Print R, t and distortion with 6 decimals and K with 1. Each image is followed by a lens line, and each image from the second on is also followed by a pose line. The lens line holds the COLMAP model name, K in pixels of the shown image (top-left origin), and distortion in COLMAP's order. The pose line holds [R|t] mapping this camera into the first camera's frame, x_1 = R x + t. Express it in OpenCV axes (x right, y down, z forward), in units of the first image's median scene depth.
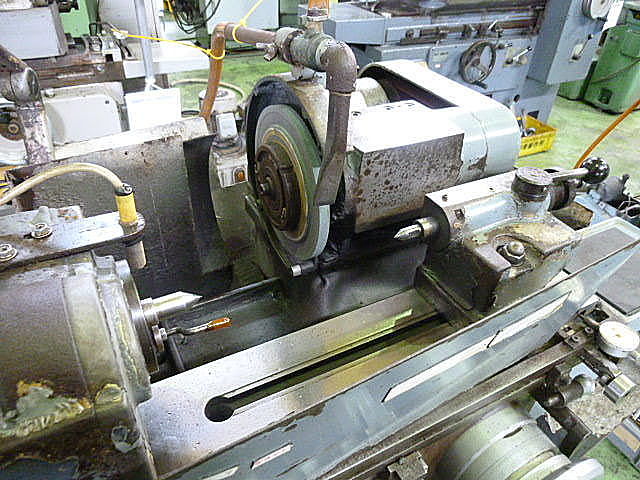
lens RADIAL K [[483.1, 0, 322.1], [0, 483.1, 243.2], [0, 0, 1]] dist [-0.036769, 0.009461]
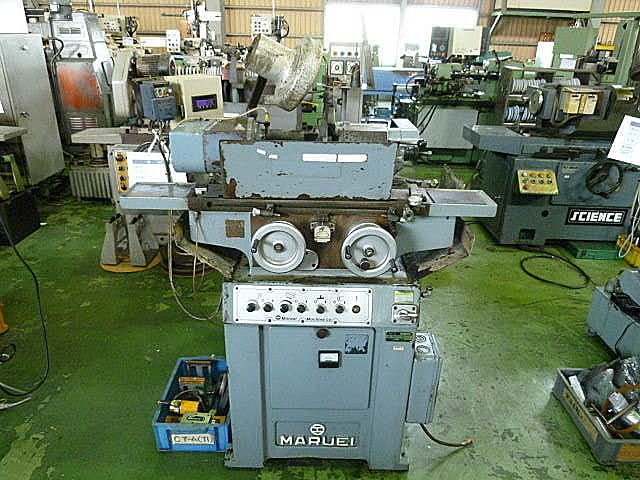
lens RADIAL K [[483.1, 0, 322.1], [0, 483.1, 243.2], [0, 0, 1]] dist [-0.036769, 0.009461]
pose [[0.881164, 0.170795, -0.440883, 0.392485], [-0.276180, 0.942787, -0.186753, 0.303539], [0.383763, 0.286323, 0.877921, -0.427515]]
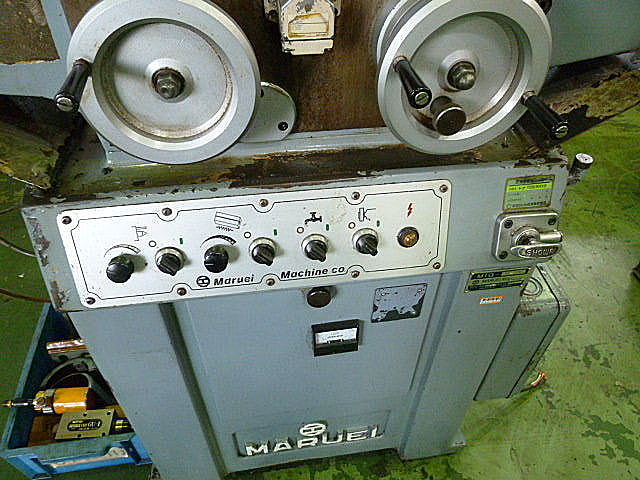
lens RADIAL K [[483.1, 0, 322.1], [0, 483.1, 243.2], [0, 0, 1]] dist [-0.036769, 0.009461]
pose [[0.941892, 0.209407, -0.262656, 0.139258], [-0.182282, 0.975398, 0.123983, 0.218394], [0.282157, -0.068901, 0.956891, 0.018674]]
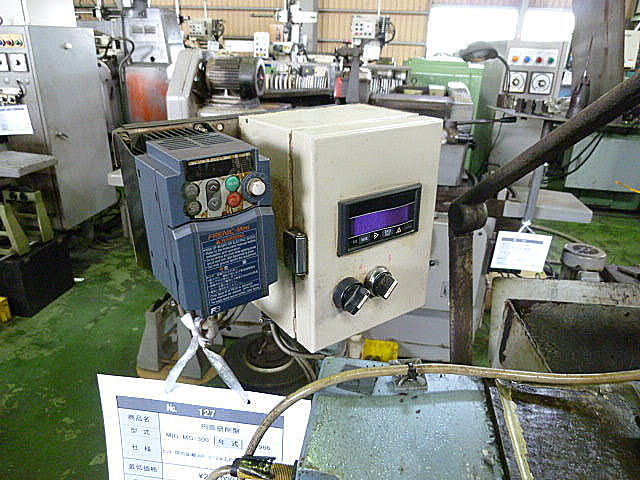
lens RADIAL K [[483.1, 0, 322.1], [0, 483.1, 243.2], [0, 0, 1]] dist [-0.036769, 0.009461]
pose [[0.794847, 0.217751, -0.566395, -0.122081], [-0.362730, 0.918777, -0.155810, 0.010272], [0.486463, 0.329293, 0.809271, -0.006048]]
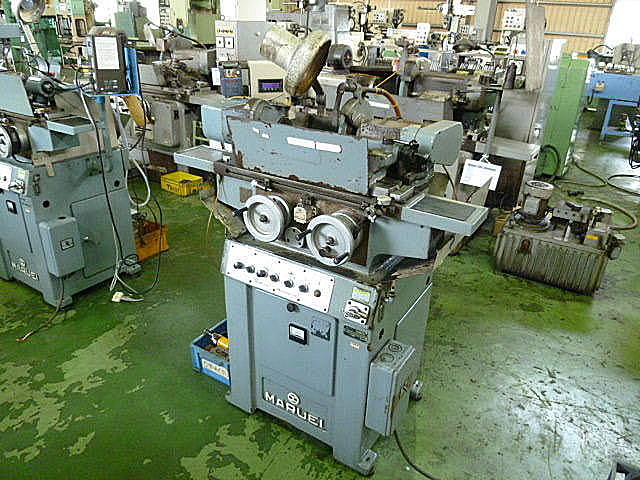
lens RADIAL K [[483.1, 0, 322.1], [0, 483.1, 243.2], [0, 0, 1]] dist [-0.036769, 0.009461]
pose [[0.494429, 0.350239, -0.795533, 0.740517], [-0.539622, 0.841182, 0.034957, 0.137093], [0.681431, 0.412003, 0.604901, -0.205899]]
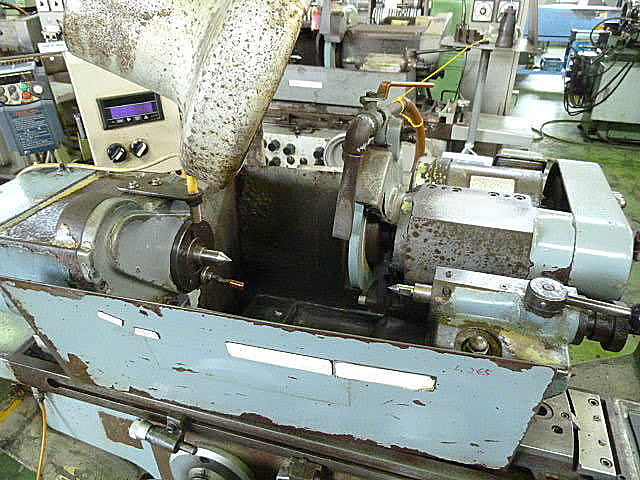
lens RADIAL K [[483.1, 0, 322.1], [0, 483.1, 243.2], [0, 0, 1]] dist [-0.036769, 0.009461]
pose [[0.699558, 0.321430, -0.638201, 0.186593], [-0.403325, 0.914866, 0.018670, -0.016805], [0.589870, 0.244342, 0.769643, 0.000409]]
